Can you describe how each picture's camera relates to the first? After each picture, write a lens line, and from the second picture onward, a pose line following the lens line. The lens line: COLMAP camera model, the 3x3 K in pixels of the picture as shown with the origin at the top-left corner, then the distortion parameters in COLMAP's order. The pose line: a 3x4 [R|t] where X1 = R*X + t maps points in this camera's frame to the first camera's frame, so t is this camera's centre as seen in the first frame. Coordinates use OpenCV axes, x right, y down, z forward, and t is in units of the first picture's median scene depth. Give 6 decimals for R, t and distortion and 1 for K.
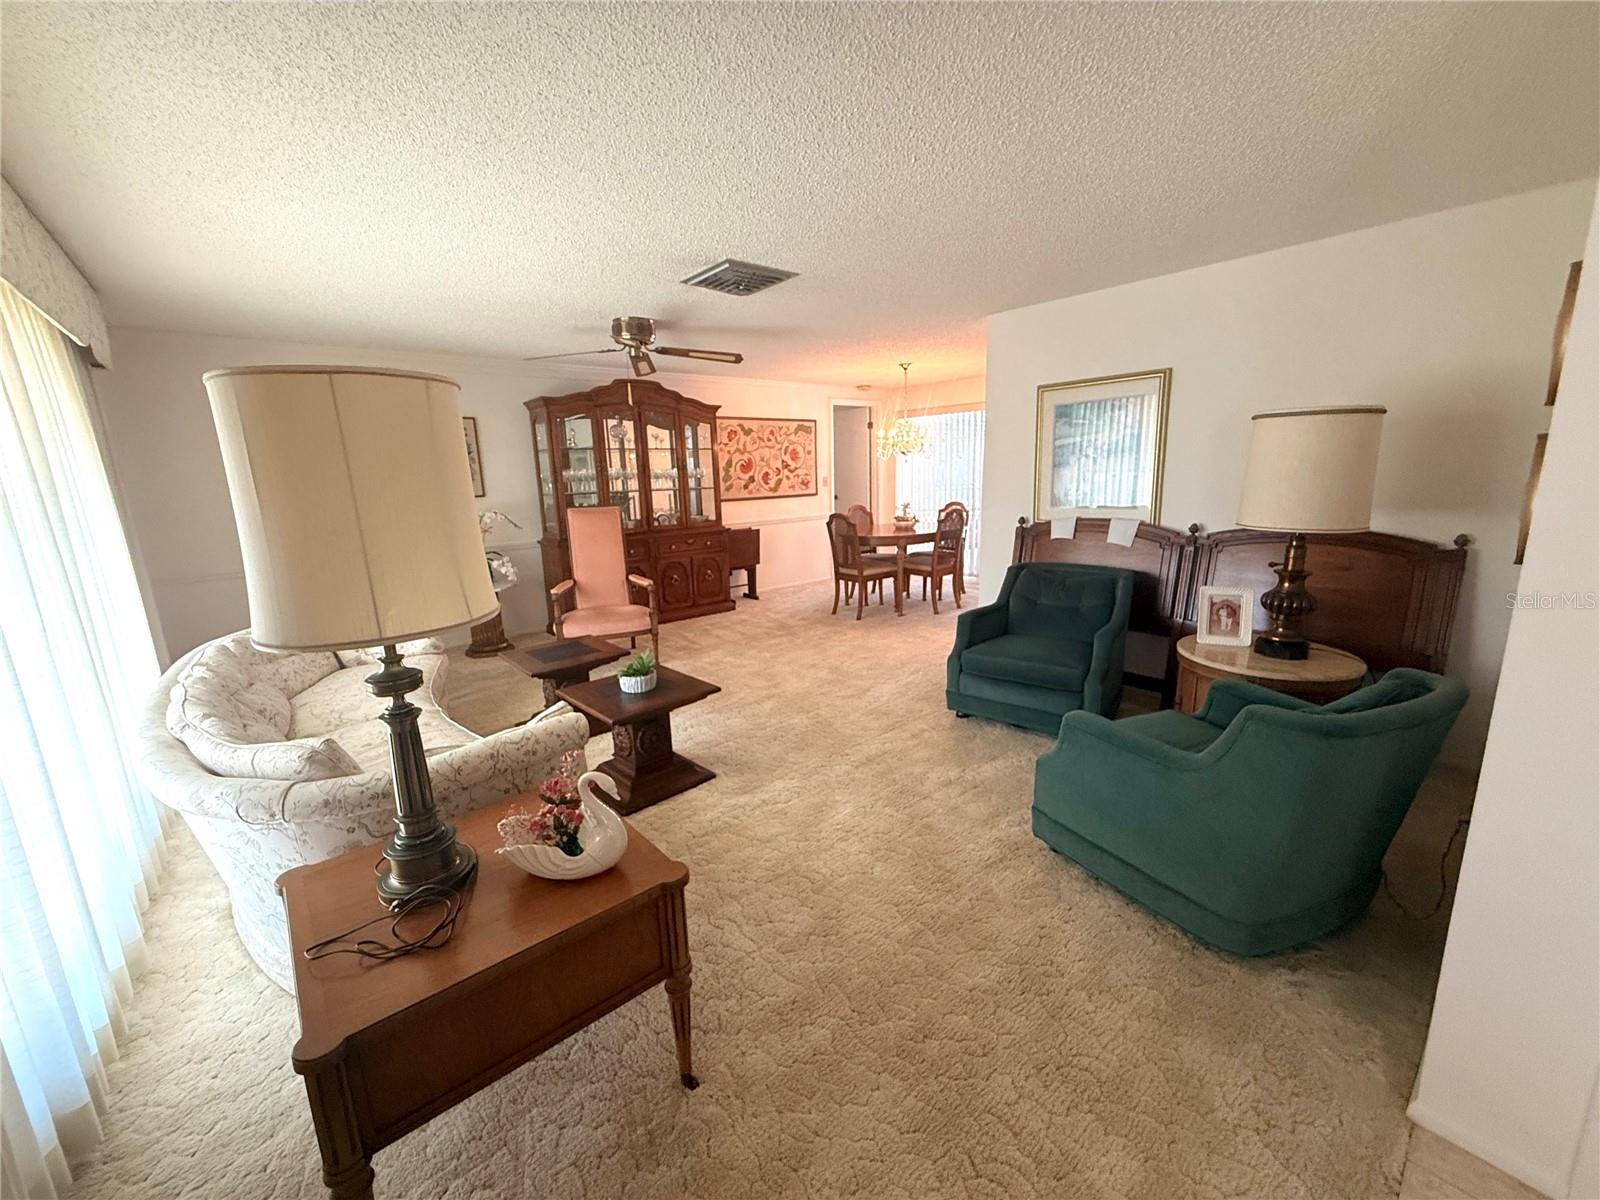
lens RADIAL K [[639.4, 0, 797.8], [0, 639.4, 601.4], [0, 0, 1]] dist [0.000472, -0.000369]
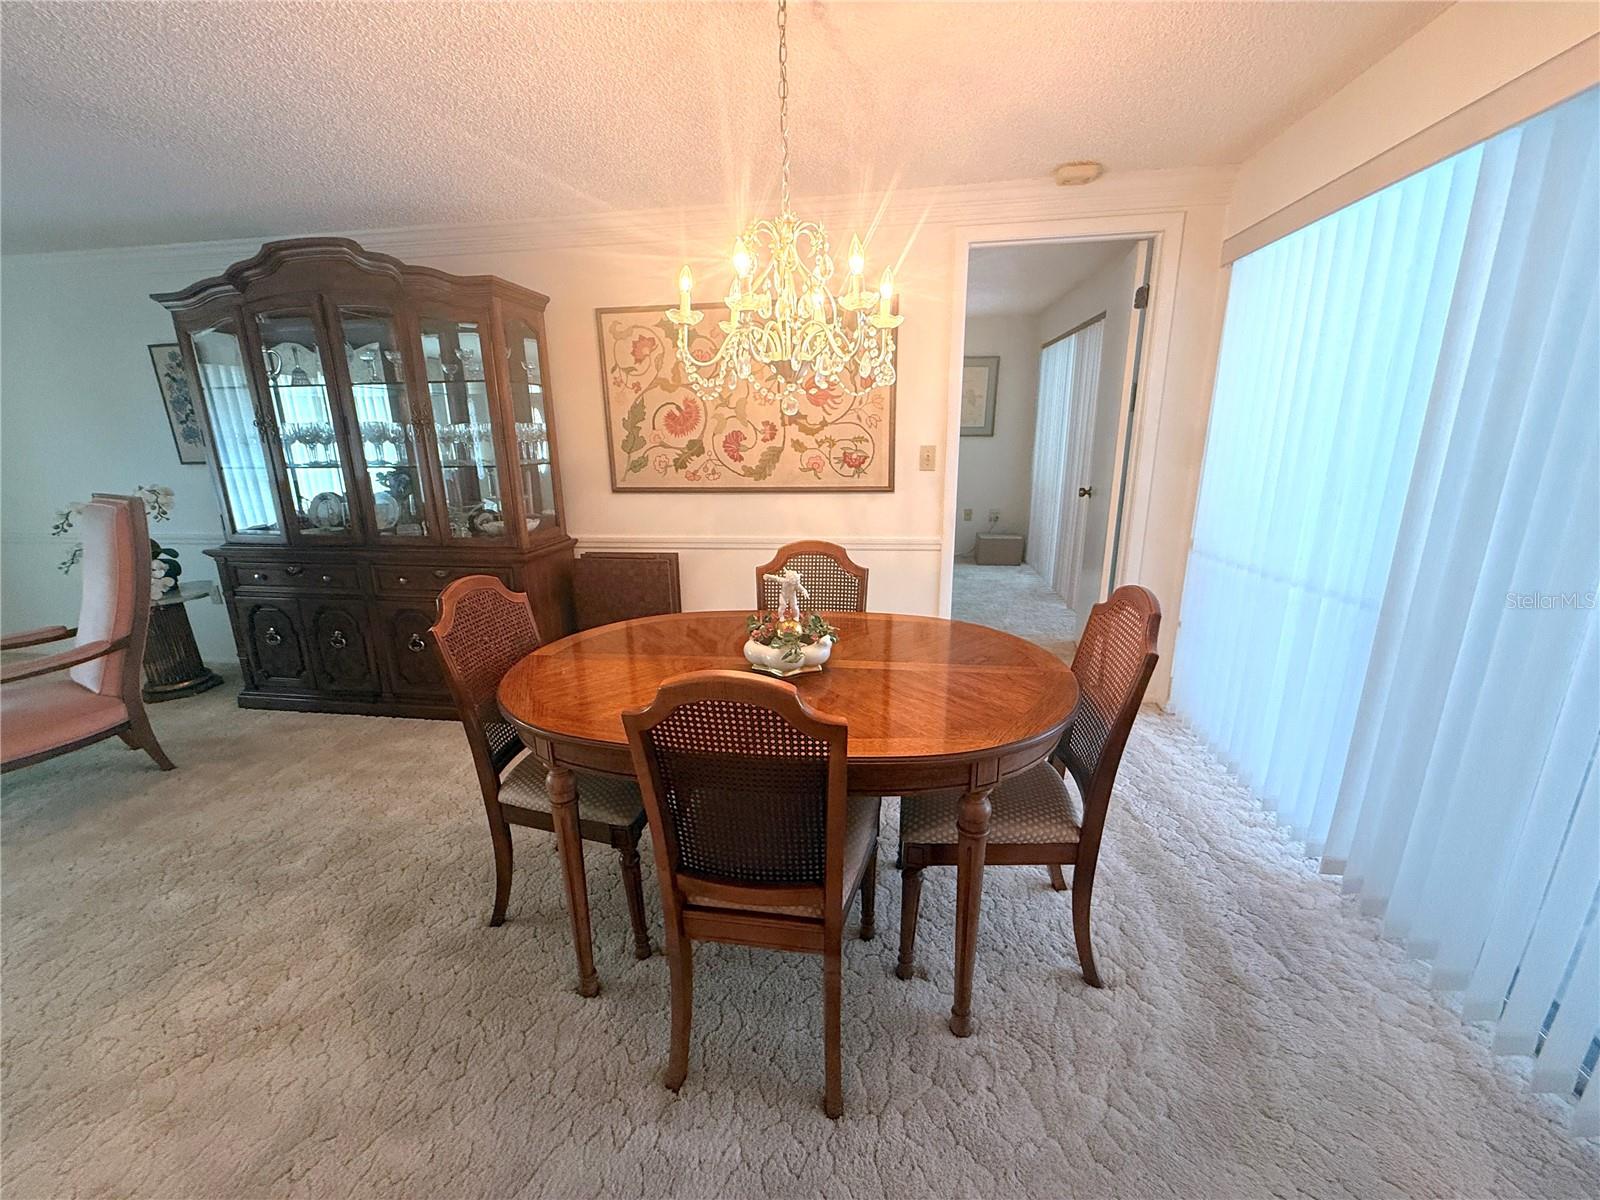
lens RADIAL K [[639.4, 0, 797.8], [0, 639.4, 601.4], [0, 0, 1]] dist [0.000472, -0.000369]
pose [[0.658827, 0.216043, -0.720606, 0.326759], [-0.153805, 0.976326, 0.152090, -0.166617], [0.736404, 0.010632, 0.676458, 0.757541]]
